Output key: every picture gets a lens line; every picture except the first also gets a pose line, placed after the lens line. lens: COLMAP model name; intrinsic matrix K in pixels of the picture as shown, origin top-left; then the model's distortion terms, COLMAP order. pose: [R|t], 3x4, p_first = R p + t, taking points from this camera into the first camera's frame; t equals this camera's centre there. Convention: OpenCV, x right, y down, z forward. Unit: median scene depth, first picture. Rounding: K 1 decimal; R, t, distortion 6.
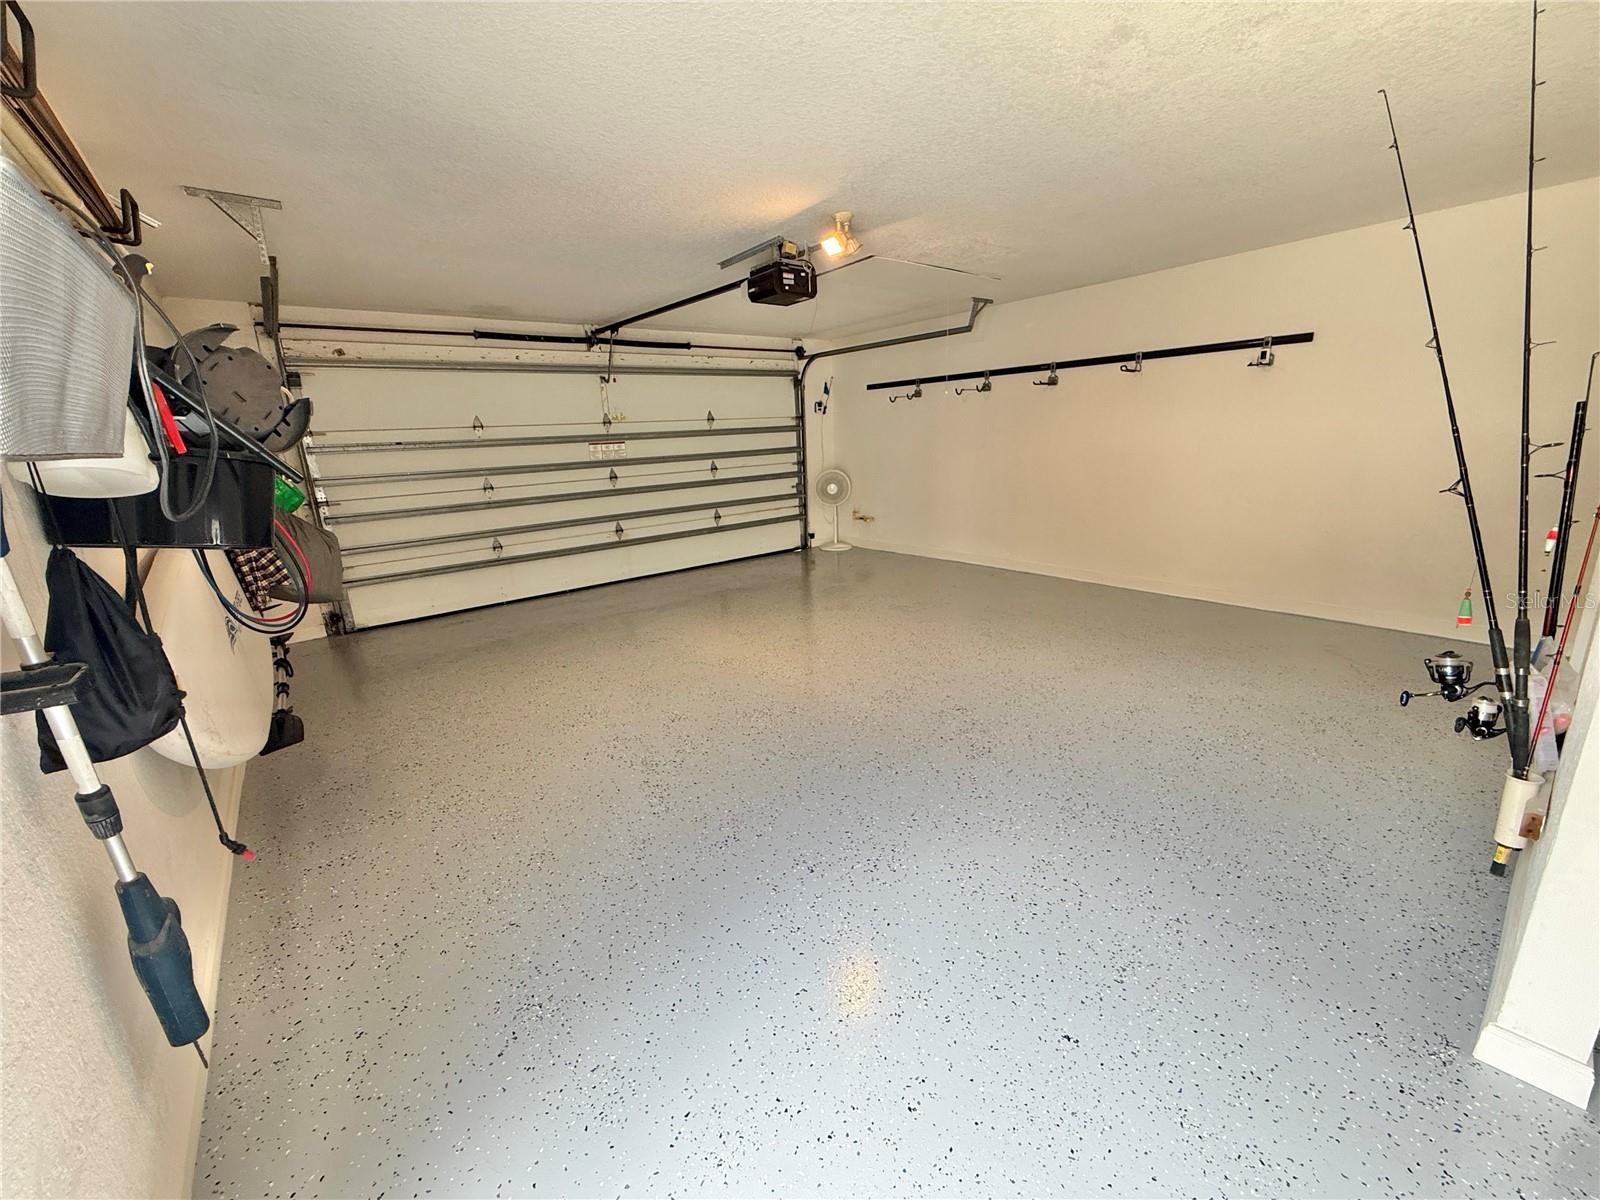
lens RADIAL K [[637.7, 0, 795.6], [0, 637.7, 599.3], [0, 0, 1]] dist [-0.000408, 0.000202]
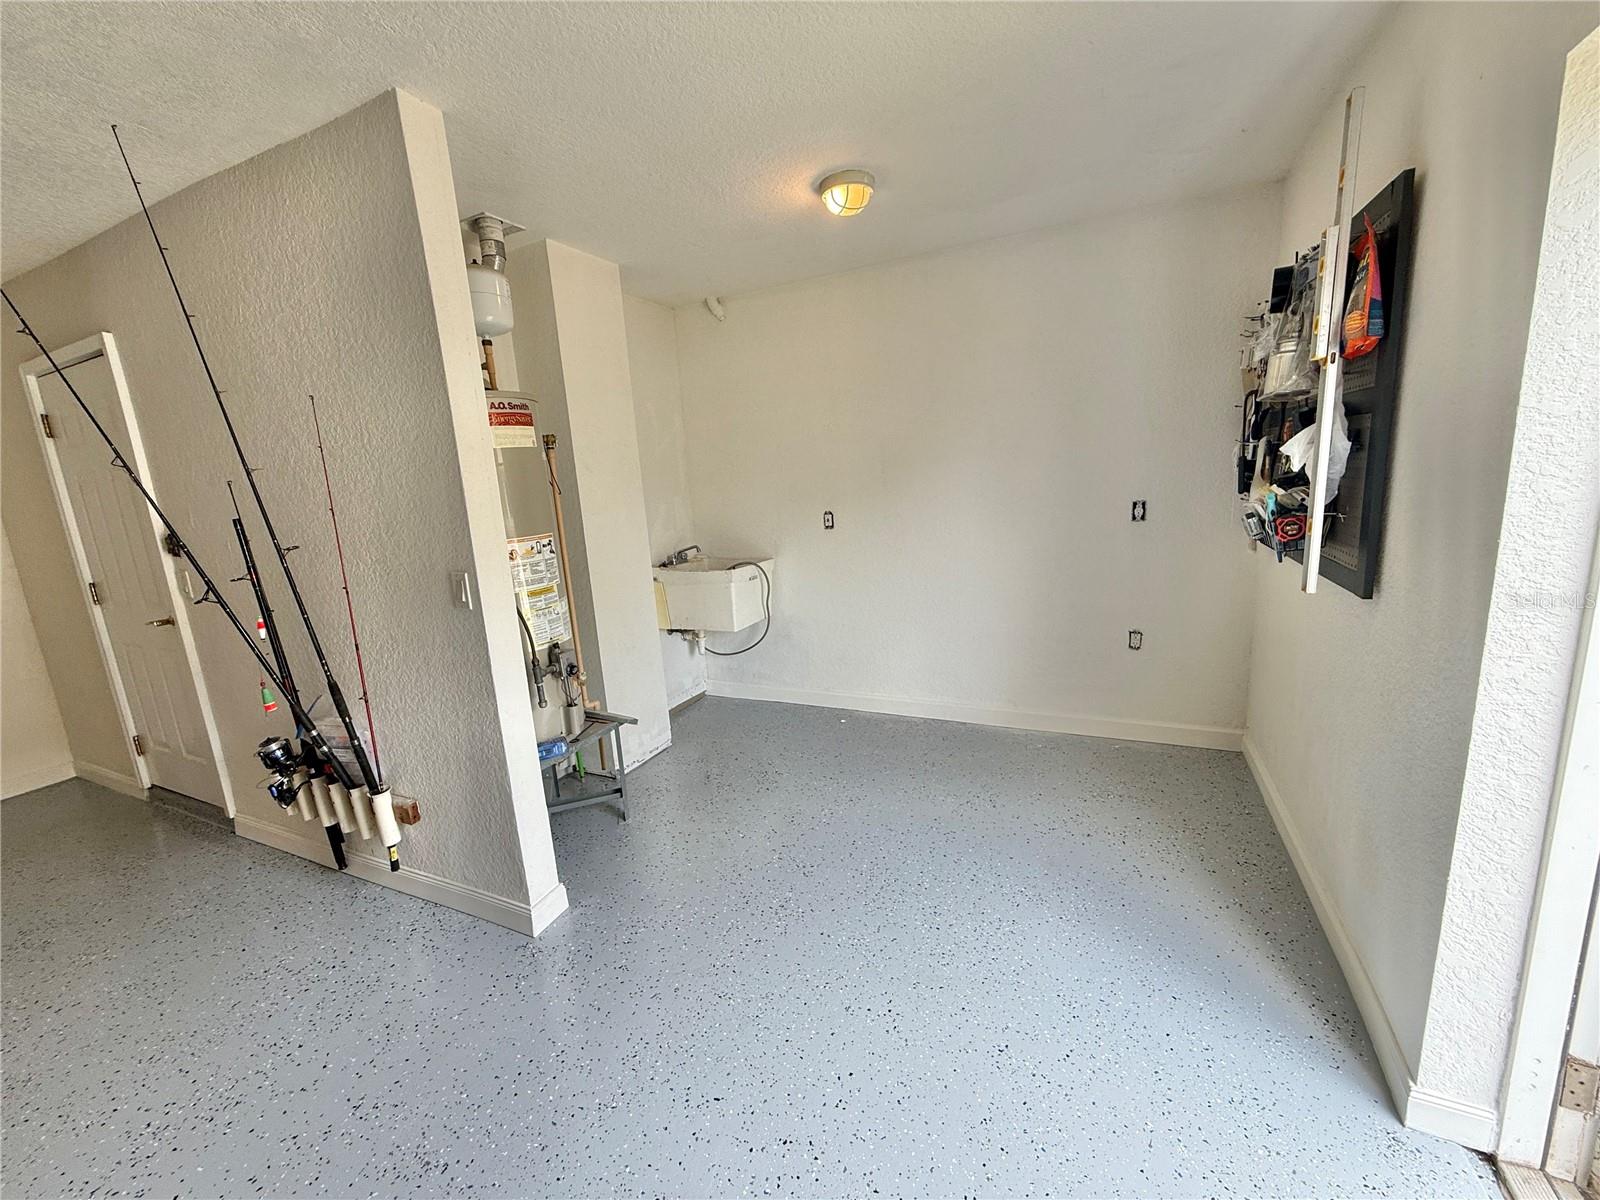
lens RADIAL K [[637.7, 0, 795.6], [0, 637.7, 599.3], [0, 0, 1]] dist [-0.000408, 0.000202]
pose [[-0.435954, -0.100823, 0.894304, -0.264485], [0.309886, 0.916122, 0.254346, -0.111412], [-0.844935, 0.388015, -0.368143, 0.456672]]
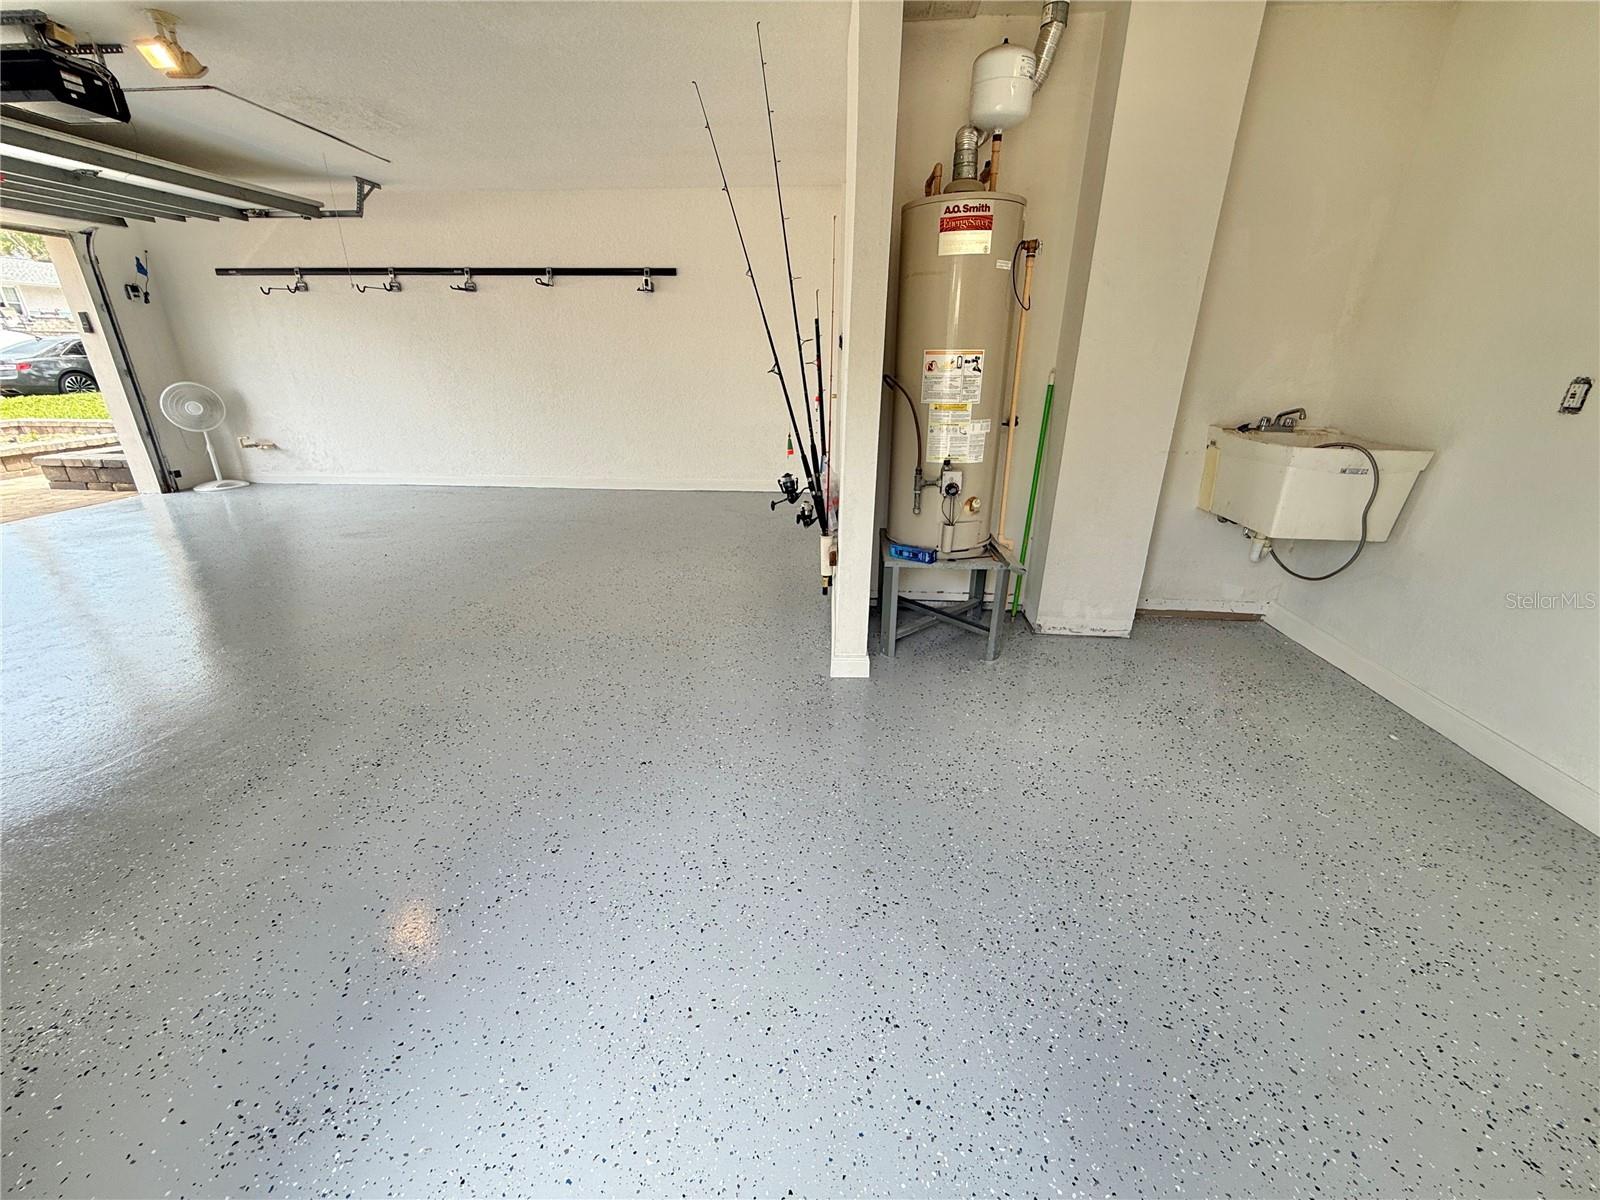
lens RADIAL K [[637.7, 0, 795.6], [0, 637.7, 599.3], [0, 0, 1]] dist [-0.000408, 0.000202]
pose [[0.671370, -0.227136, 0.705458, -0.165308], [0.154468, 0.973859, 0.166548, 0.106826], [-0.724846, -0.002845, 0.688905, -0.128082]]
